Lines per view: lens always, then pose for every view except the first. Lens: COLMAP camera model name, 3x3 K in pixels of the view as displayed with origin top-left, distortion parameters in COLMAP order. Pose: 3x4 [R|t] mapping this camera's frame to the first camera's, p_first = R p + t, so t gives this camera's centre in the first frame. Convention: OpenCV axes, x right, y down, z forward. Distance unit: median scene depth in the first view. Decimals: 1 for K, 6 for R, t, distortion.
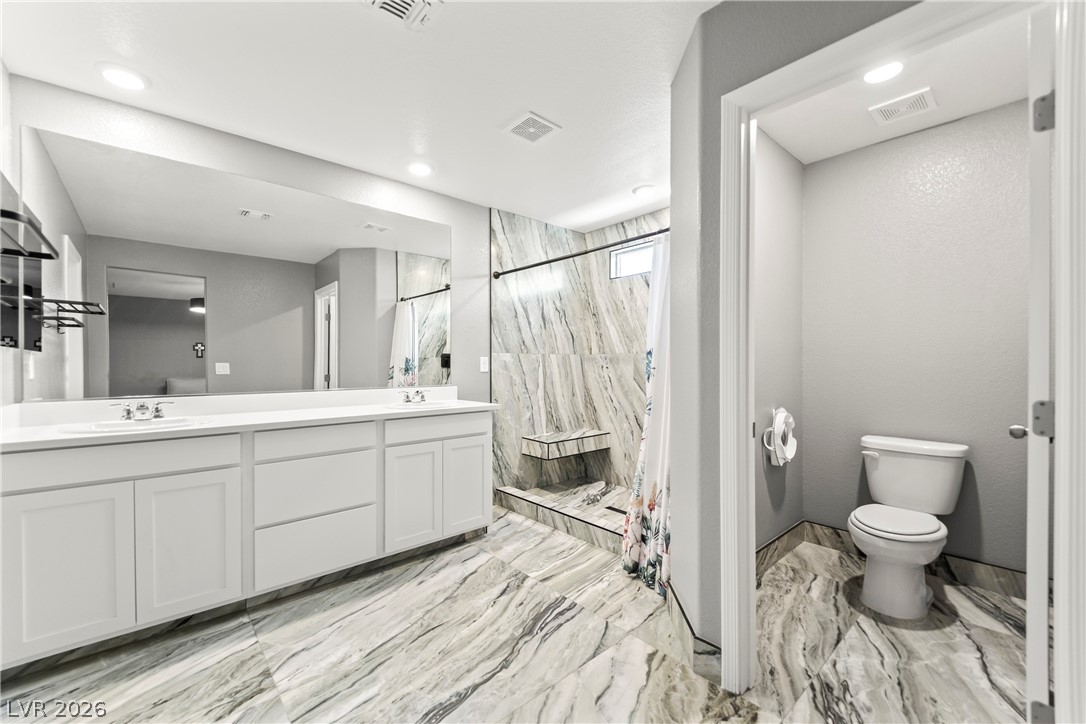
lens RADIAL K [[434.8, 0, 539.9], [0, 434.8, 365.1], [0, 0, 1]] dist [0.010475, -0.001658]
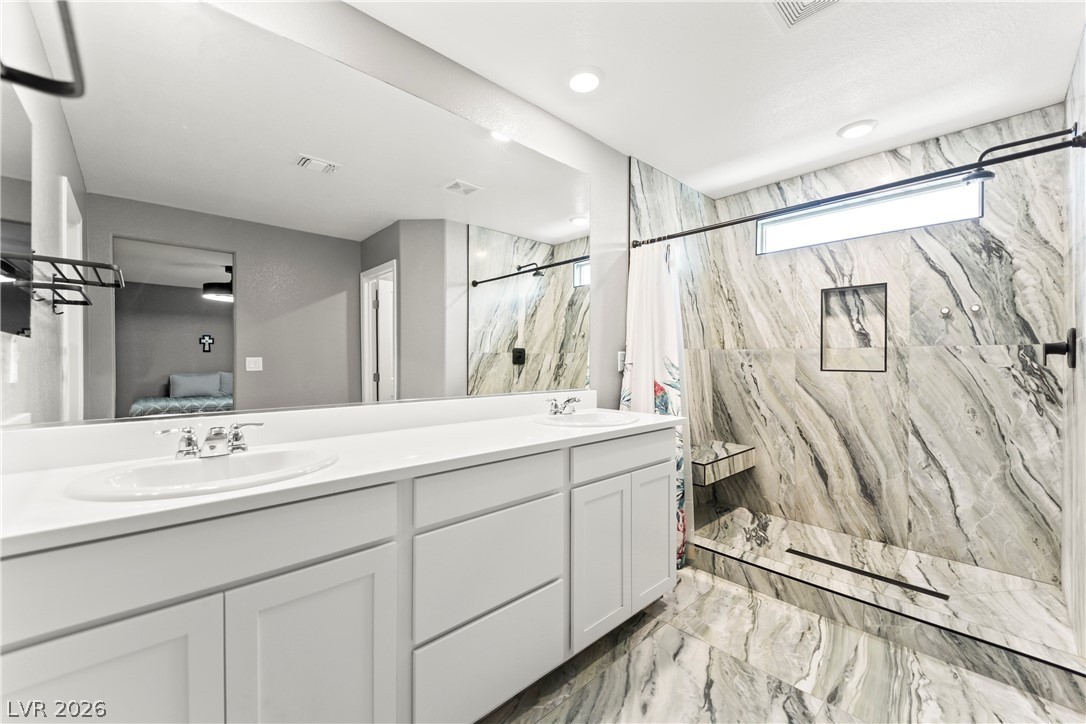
lens RADIAL K [[434.8, 0, 547.1], [0, 434.8, 361.7], [0, 0, 1]] dist [0.010475, -0.001658]
pose [[0.999748, 0.005124, 0.021836, -0.250302], [-0.005090, 0.999986, -0.001632, 0.001264], [-0.021844, 0.001521, 0.999760, 0.217999]]
